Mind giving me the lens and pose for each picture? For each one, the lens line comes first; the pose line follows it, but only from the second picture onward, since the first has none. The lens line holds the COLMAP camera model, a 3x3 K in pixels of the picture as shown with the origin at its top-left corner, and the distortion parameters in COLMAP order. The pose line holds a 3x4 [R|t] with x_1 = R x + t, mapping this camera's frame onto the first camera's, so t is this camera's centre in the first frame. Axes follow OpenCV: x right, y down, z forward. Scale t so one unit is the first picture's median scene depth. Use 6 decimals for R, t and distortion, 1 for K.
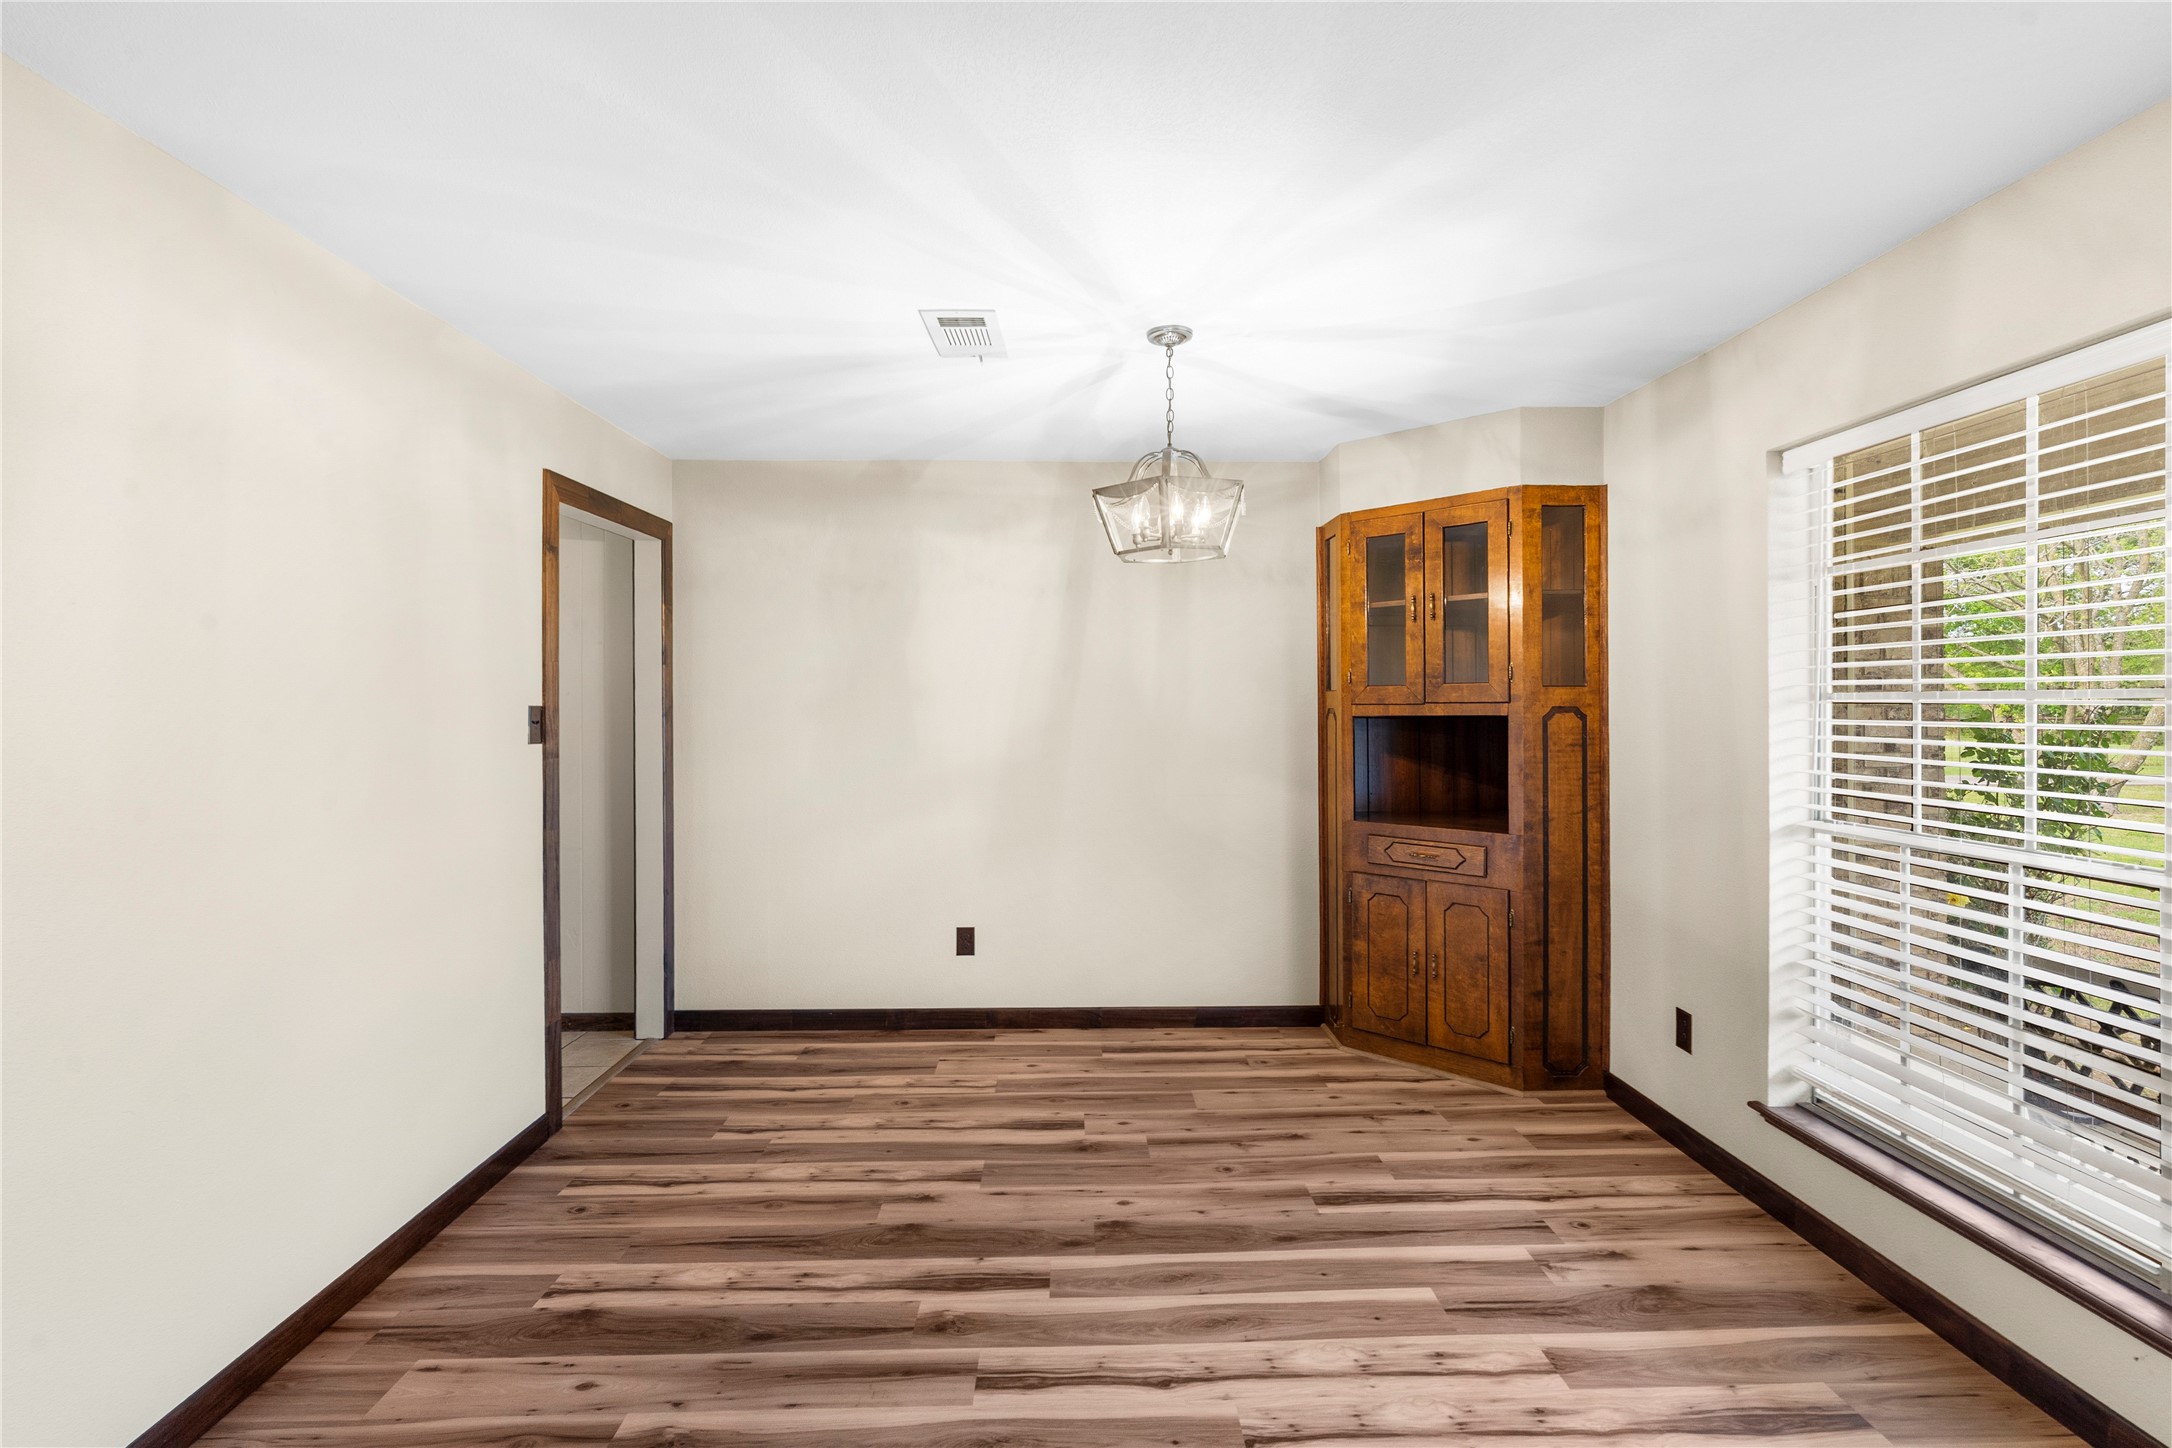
lens RADIAL K [[982.6, 0, 1075.2], [0, 982.6, 703.0], [0, 0, 1]] dist [-0.006478, 0.000525]
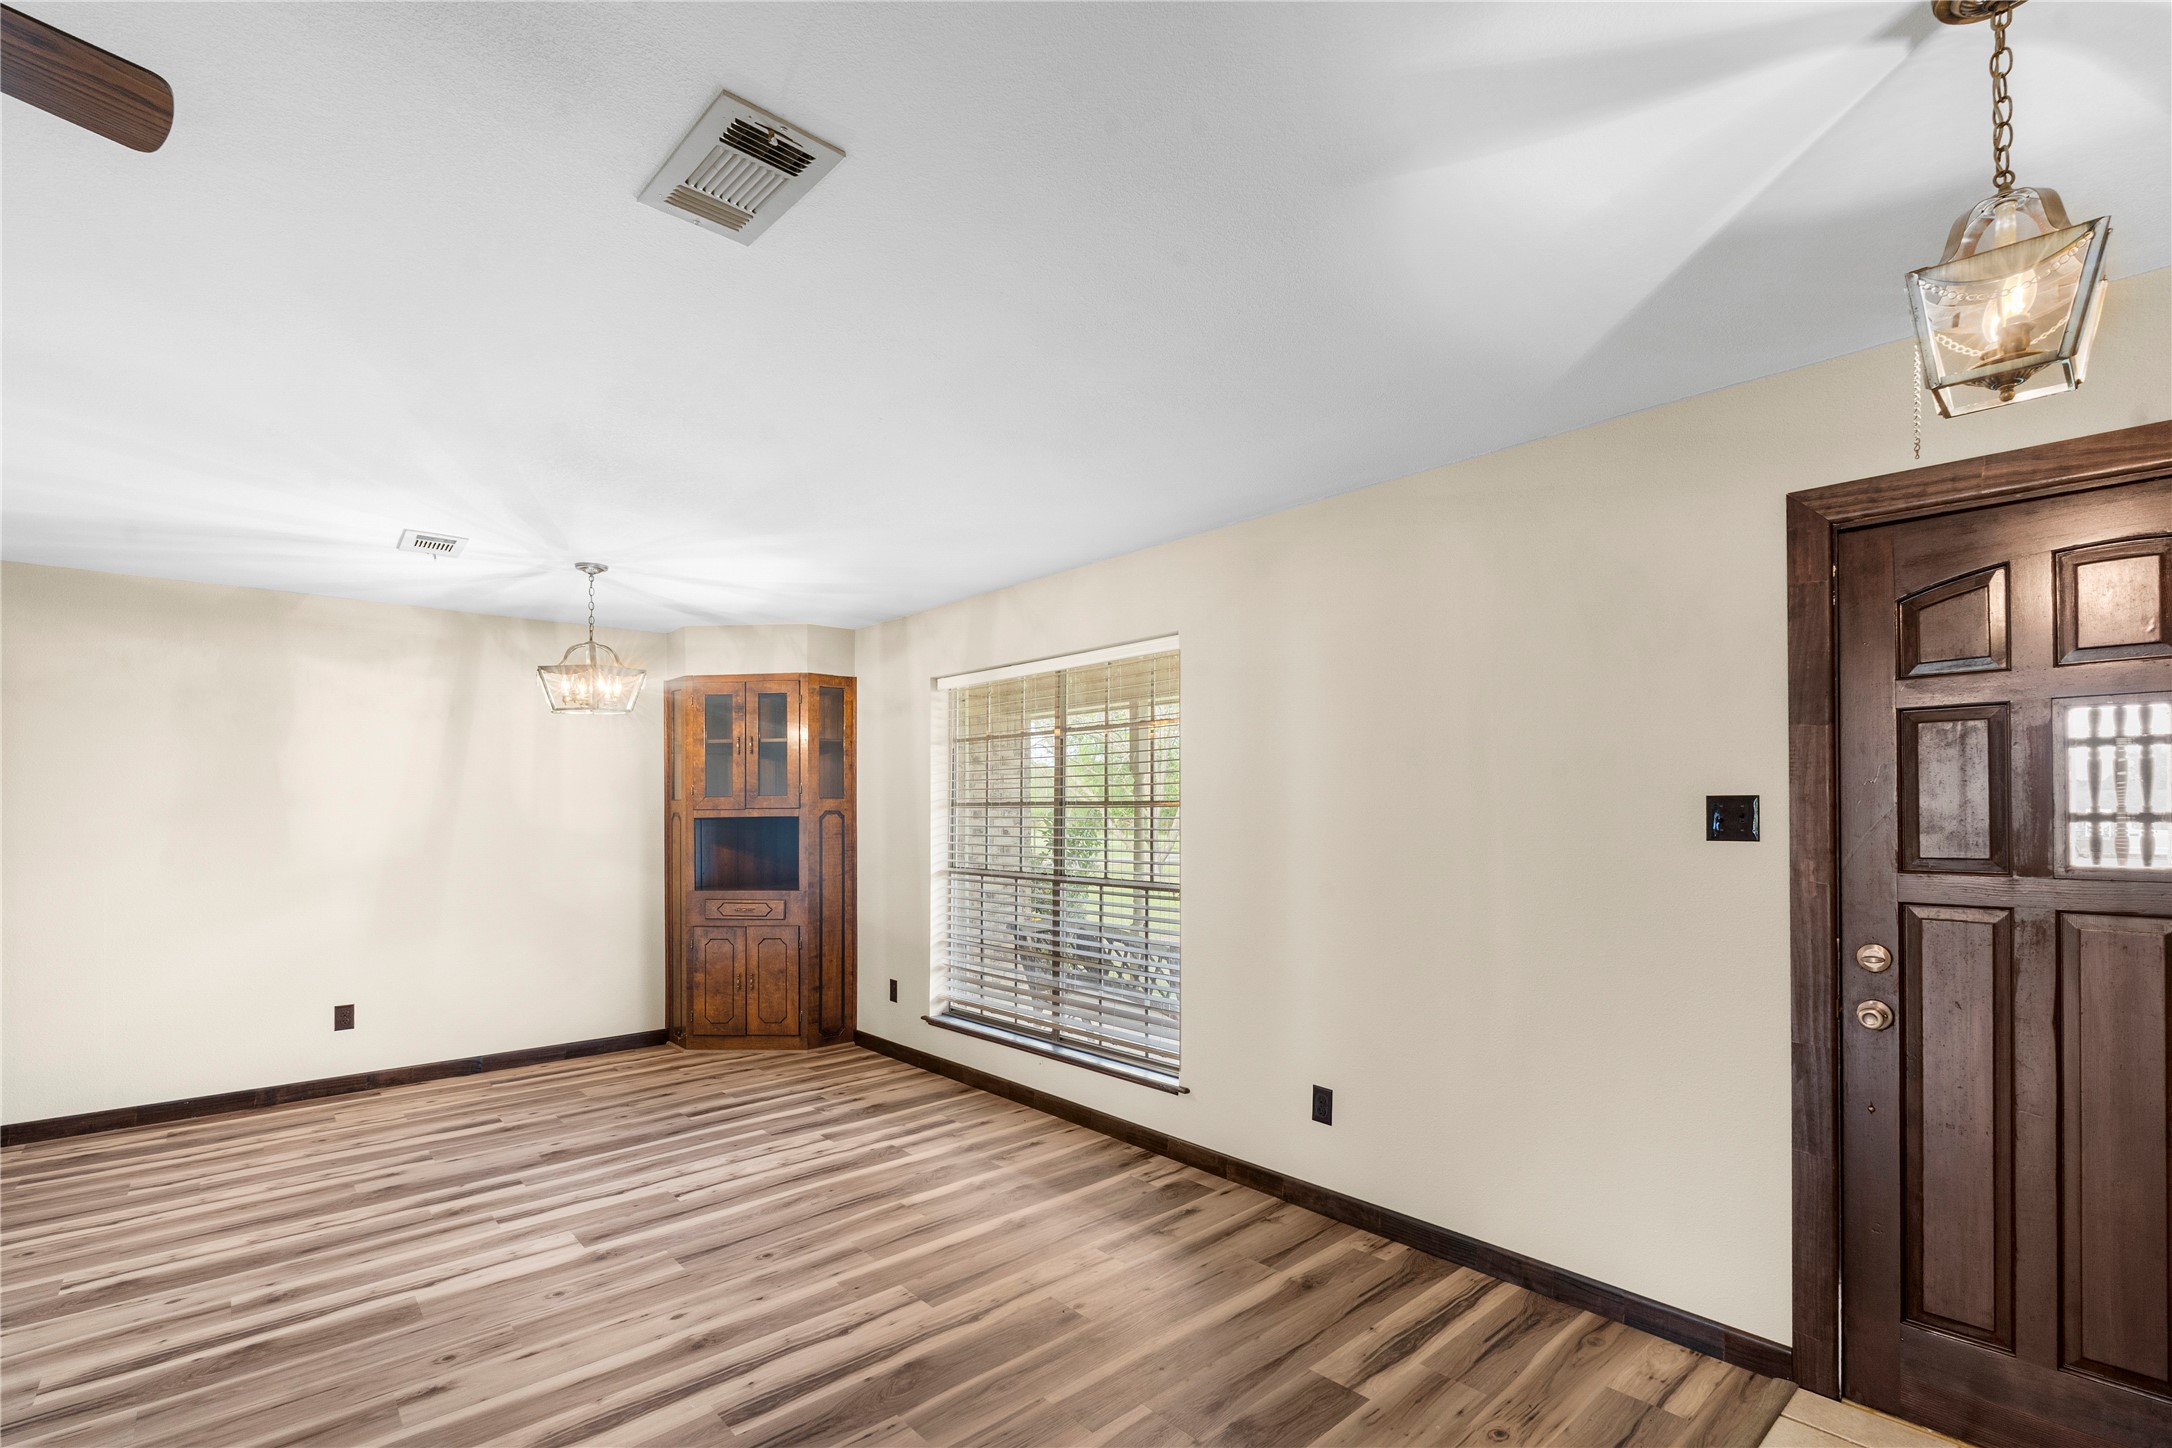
lens RADIAL K [[982.6, 0, 1117.6], [0, 982.6, 781.7], [0, 0, 1]] dist [-0.006478, 0.000525]
pose [[0.735559, 0.015897, 0.677274, -0.276508], [0.003500, 0.999622, -0.027264, 0.002464], [-0.677452, 0.022425, 0.735225, -0.560125]]
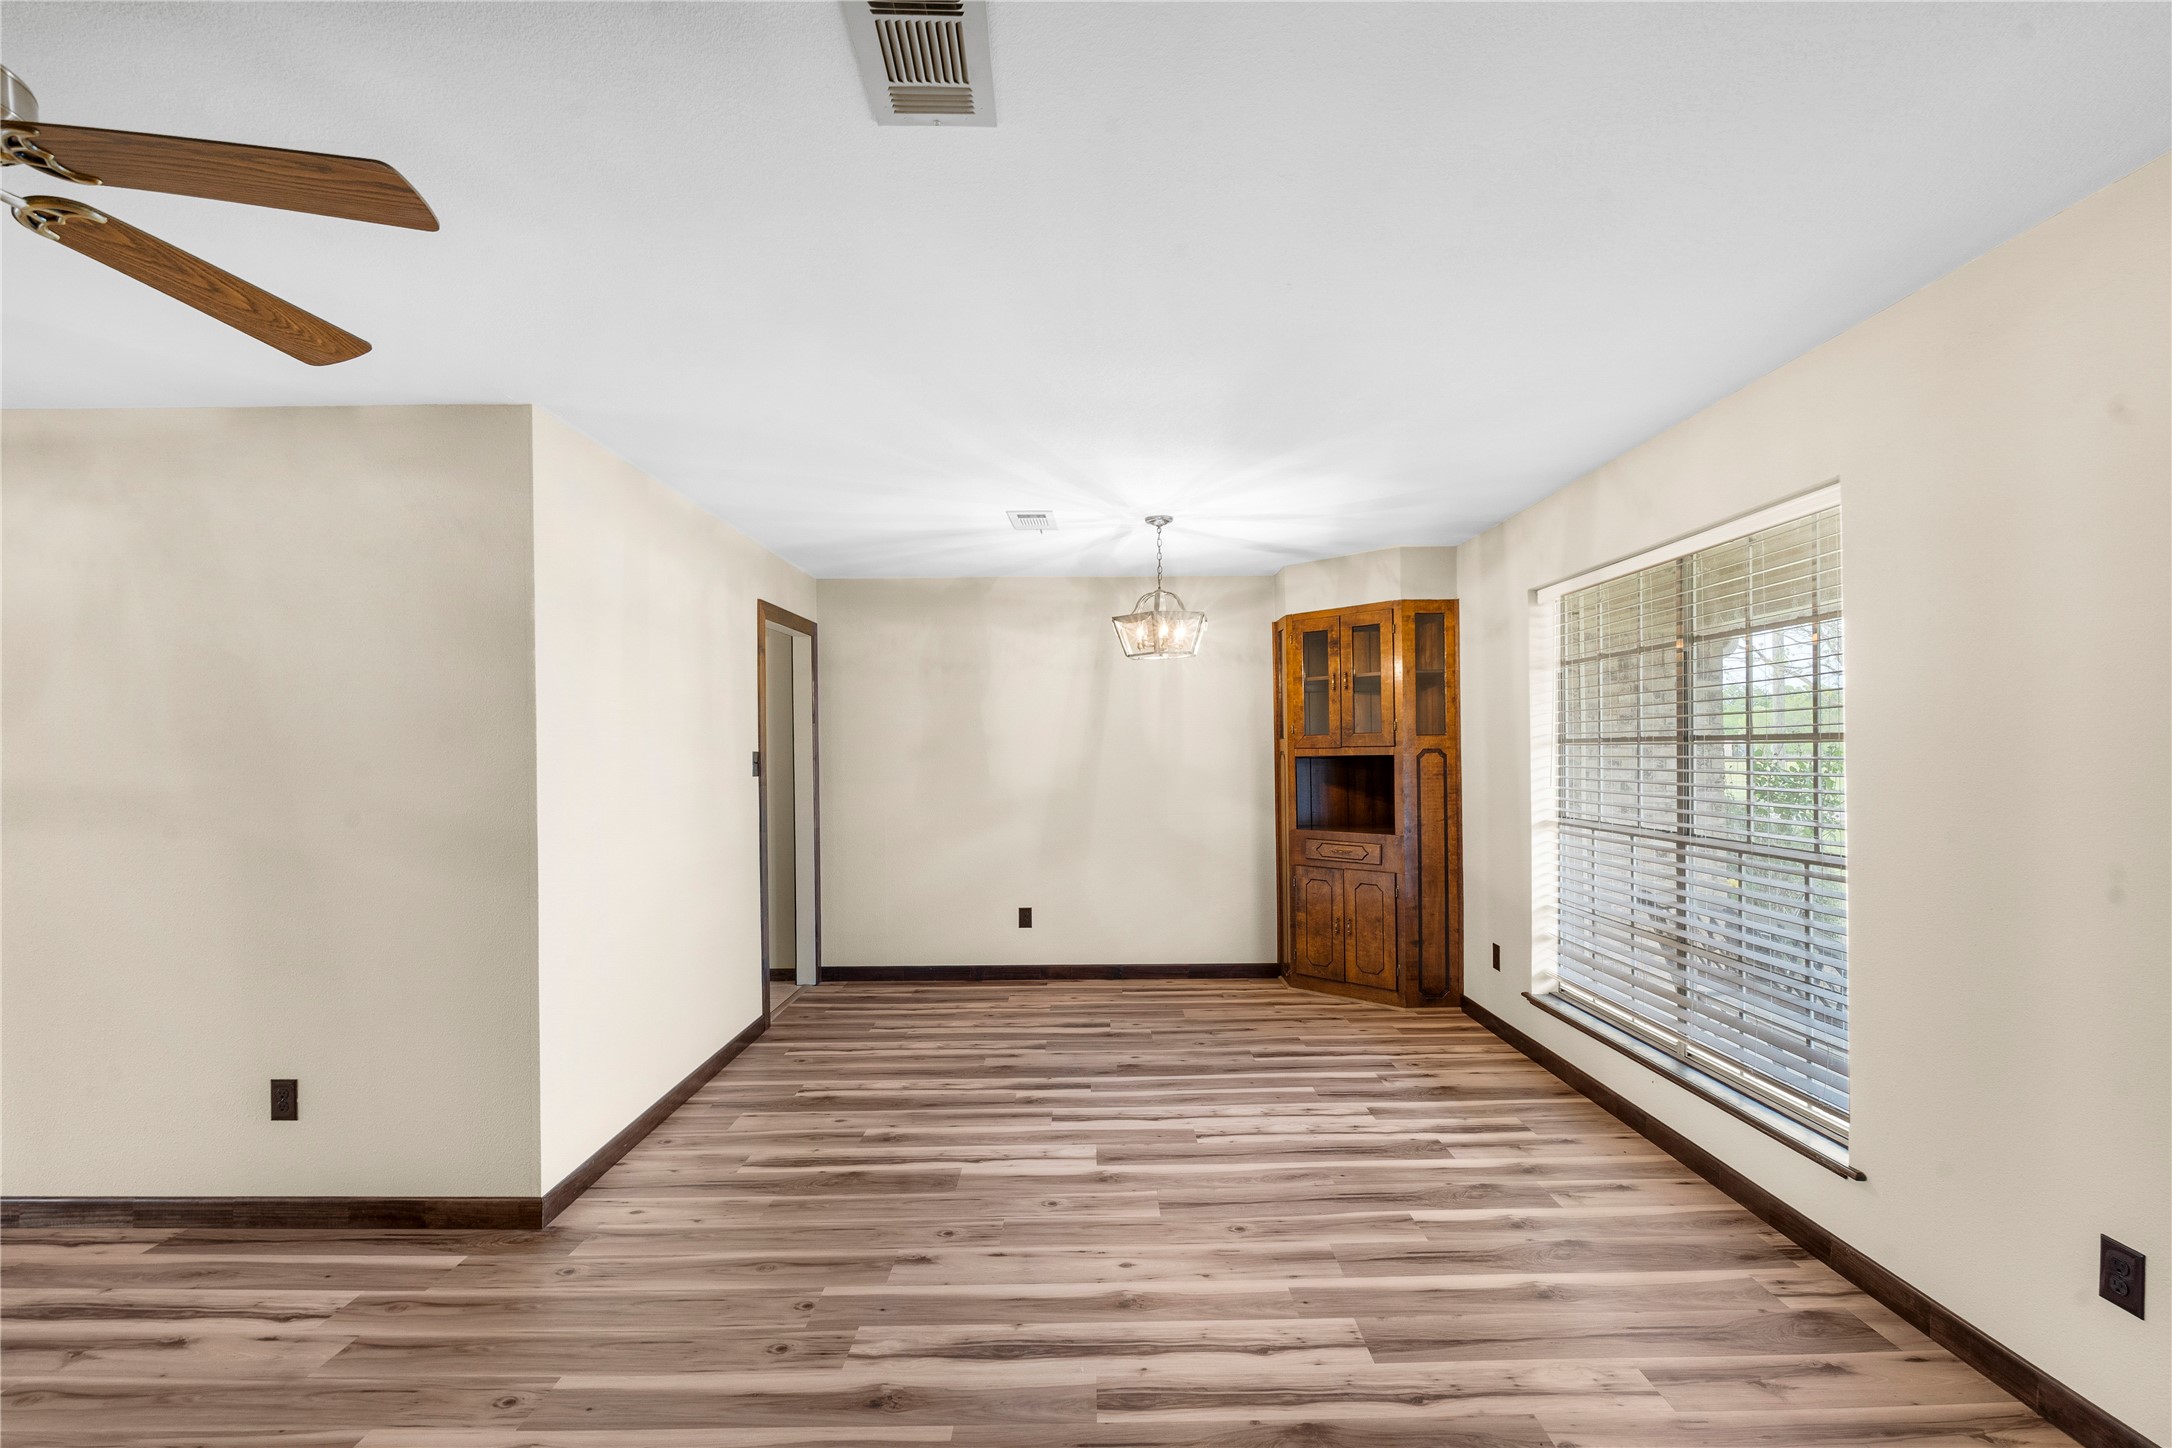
lens RADIAL K [[982.6, 0, 1101.3], [0, 982.6, 731.1], [0, 0, 1]] dist [-0.006478, 0.000525]
pose [[0.999971, -0.006942, 0.003086, -0.005609], [0.007001, 0.999782, -0.019673, 0.003243], [-0.002949, 0.019694, 0.999802, -0.512104]]
